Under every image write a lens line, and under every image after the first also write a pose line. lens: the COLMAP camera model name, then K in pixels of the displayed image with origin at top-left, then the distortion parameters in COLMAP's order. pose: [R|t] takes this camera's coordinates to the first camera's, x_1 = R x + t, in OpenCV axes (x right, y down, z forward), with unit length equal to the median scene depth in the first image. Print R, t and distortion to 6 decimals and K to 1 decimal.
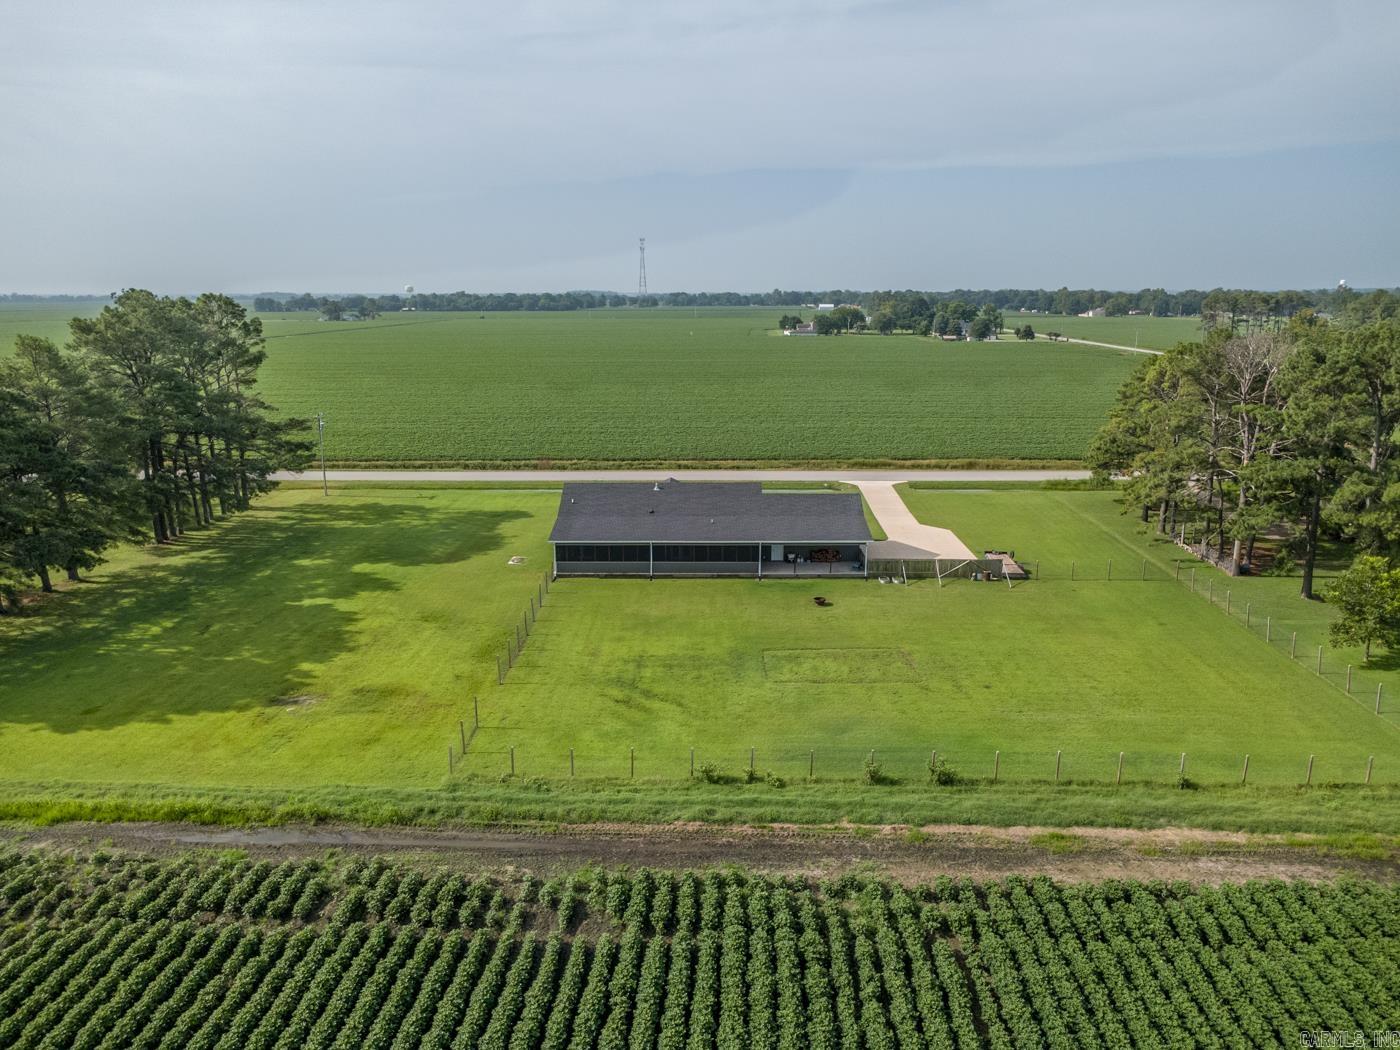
lens RADIAL K [[989.8, 0, 702.6], [0, 989.8, 552.8], [0, 0, 1]] dist [0.006558, 0.003511]
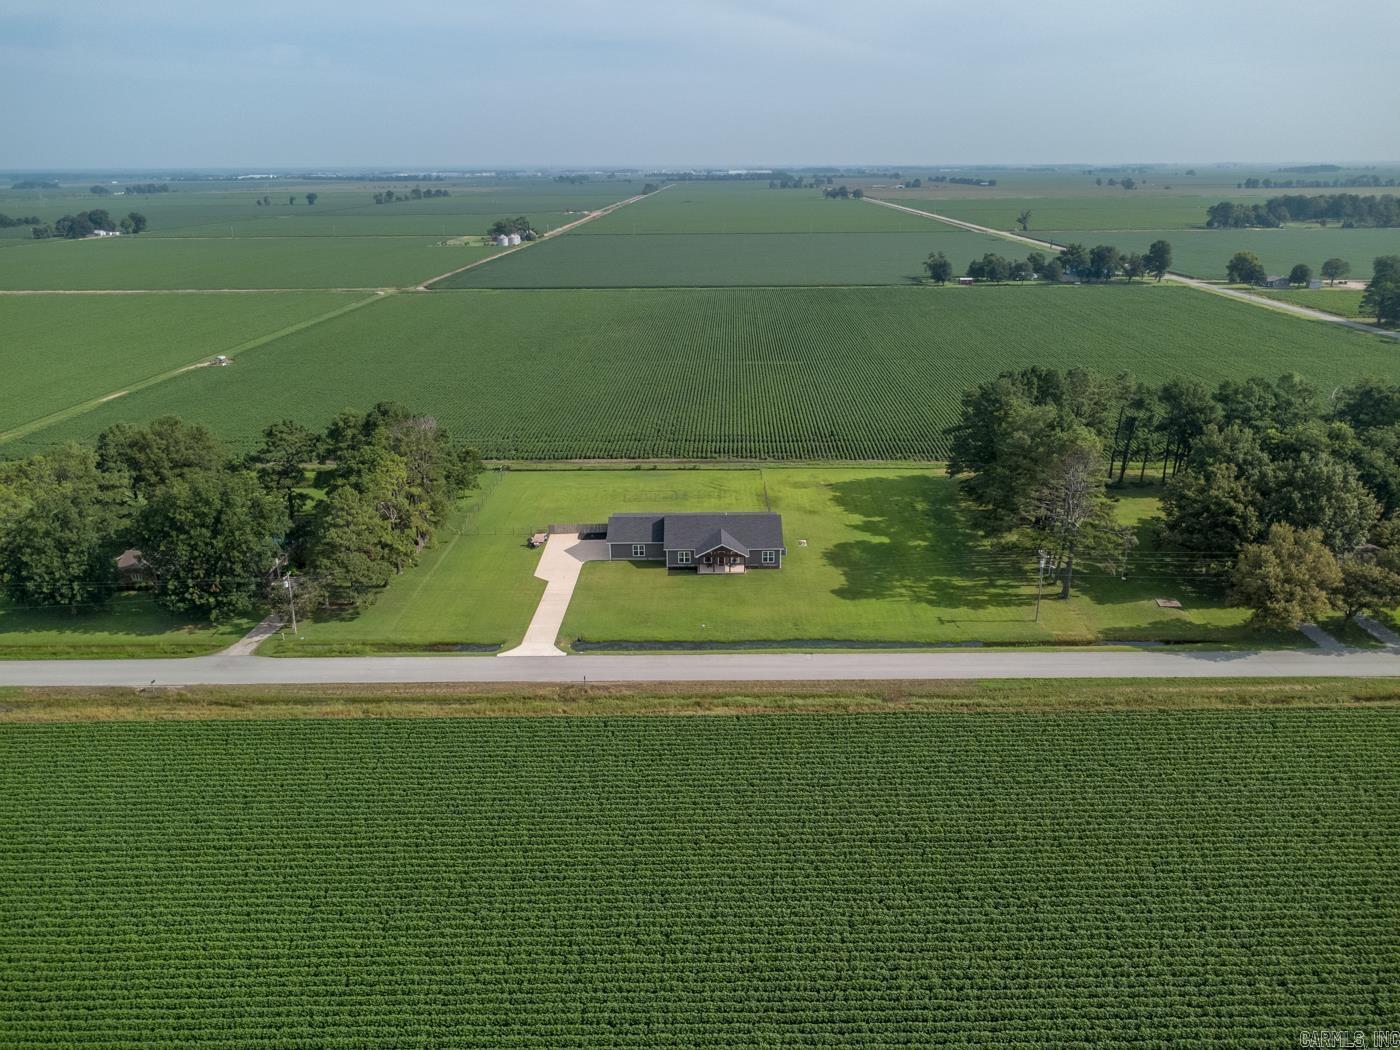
lens RADIAL K [[986.6, 0, 700.0], [0, 986.6, 525.0], [0, 0, 1]] dist [-0.000811, 0.002990]
pose [[-0.999755, 0.019445, -0.010613, 0.020978], [0.009837, 0.818930, 0.573809, -1.223268], [0.019849, 0.573564, -0.818920, 2.849776]]
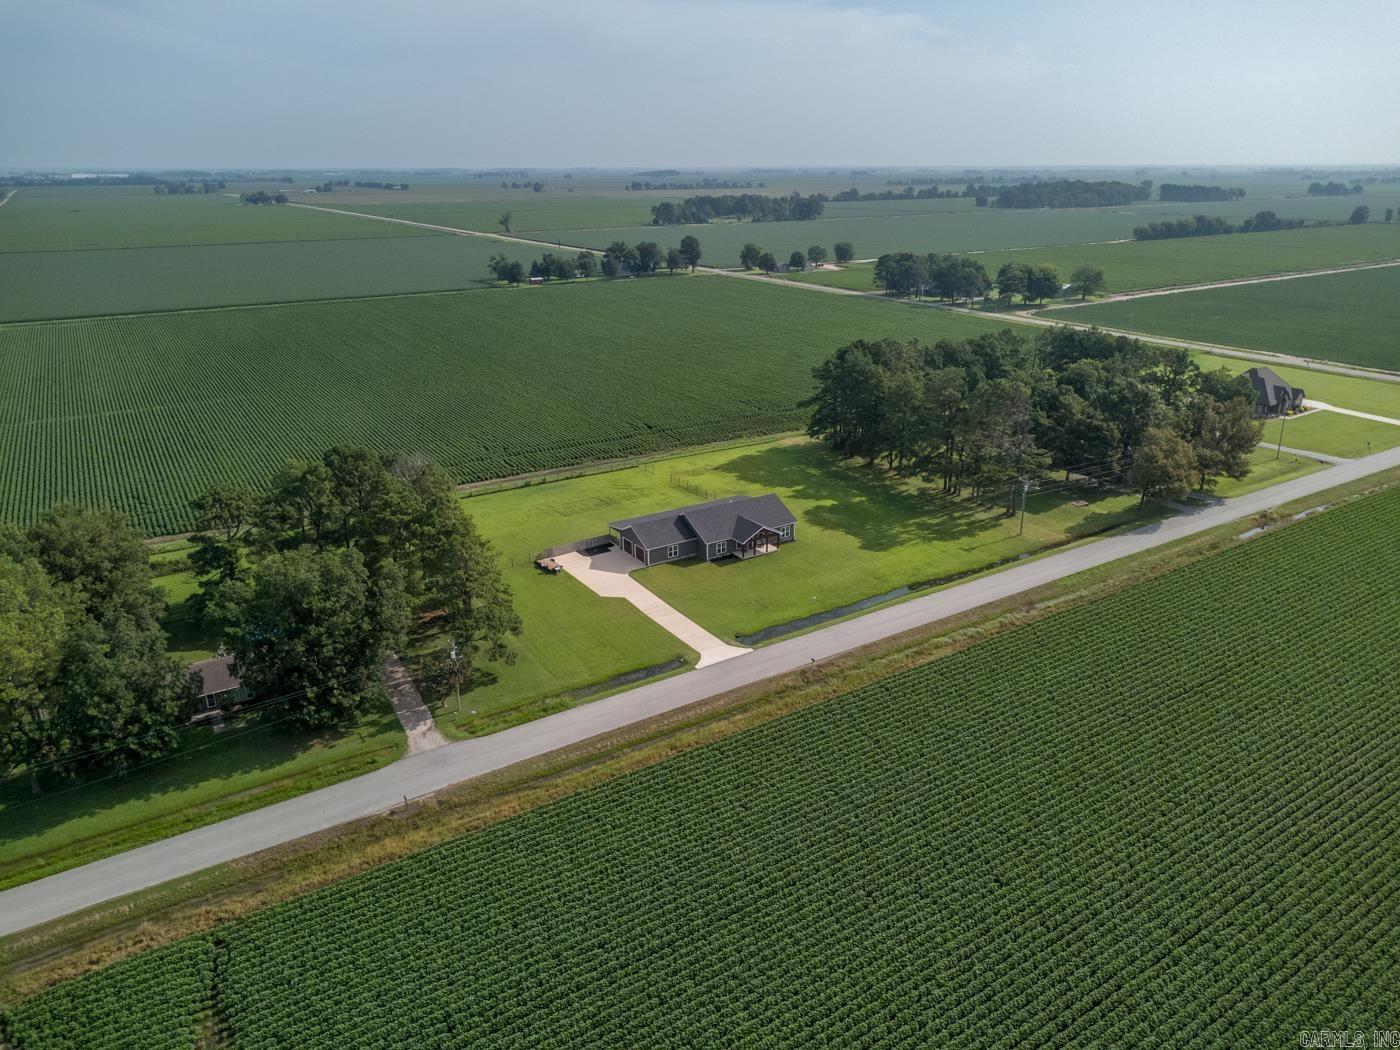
lens RADIAL K [[986.6, 0, 700.0], [0, 986.6, 525.0], [0, 0, 1]] dist [-0.000811, 0.002990]
pose [[-0.825560, 0.202468, -0.526742, 1.129937], [-0.136890, 0.833690, 0.534998, -1.166927], [0.547459, 0.513779, -0.660545, 2.575885]]
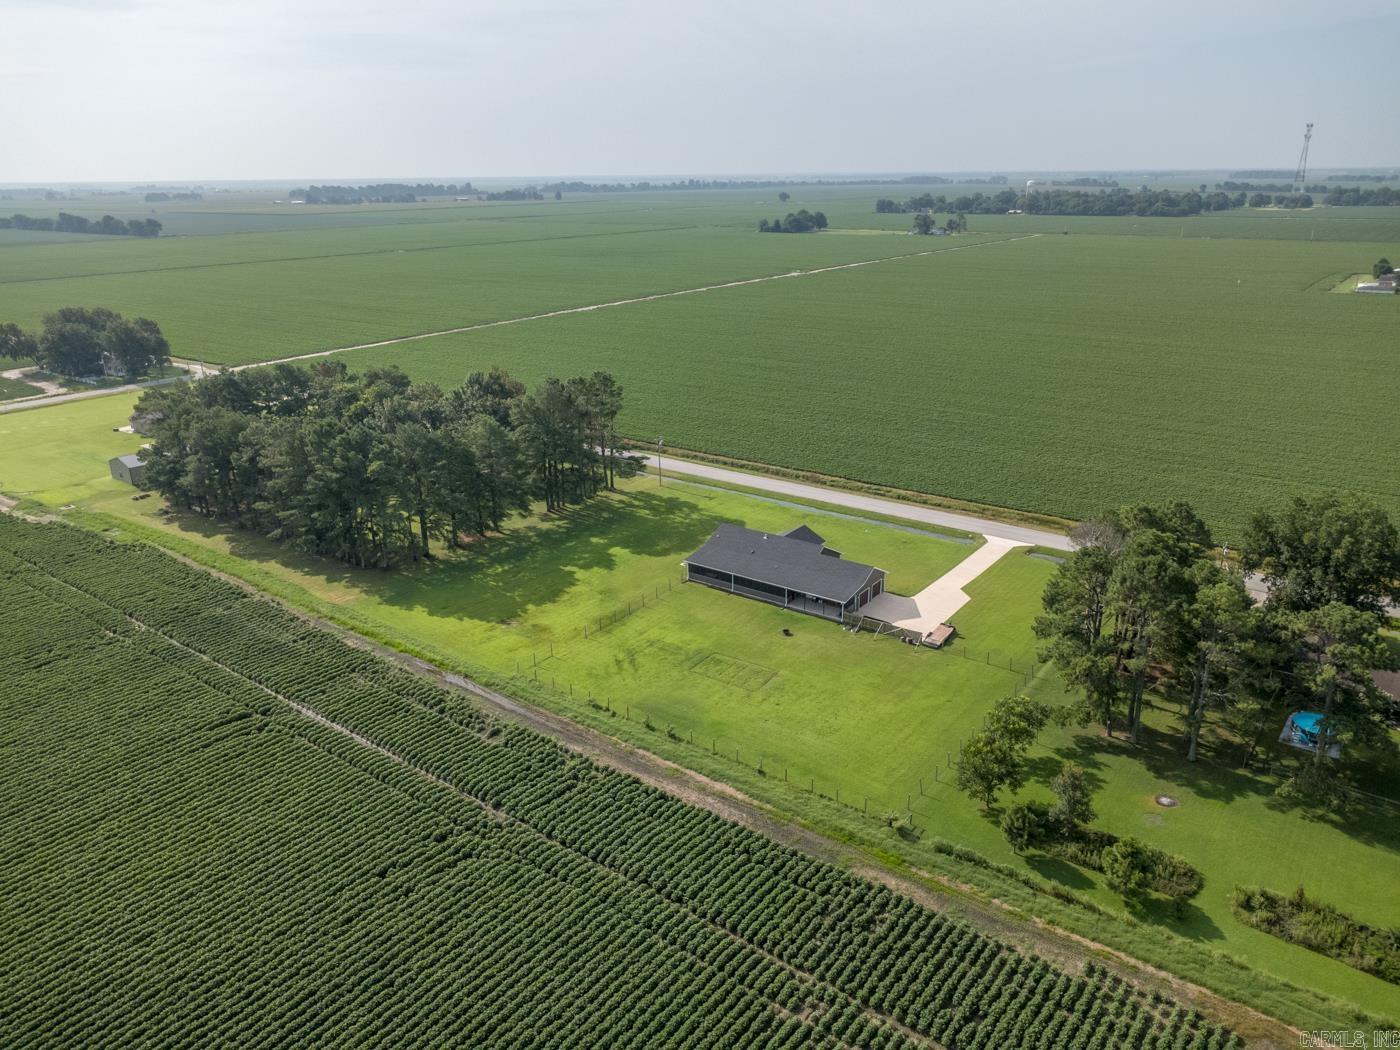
lens RADIAL K [[986.6, 0, 700.0], [0, 986.6, 525.0], [0, 0, 1]] dist [-0.000811, 0.002990]
pose [[0.818867, 0.188253, -0.542234, 0.887966], [-0.139229, 0.981619, 0.130539, -0.335844], [0.556841, -0.031399, 0.830025, -0.497534]]
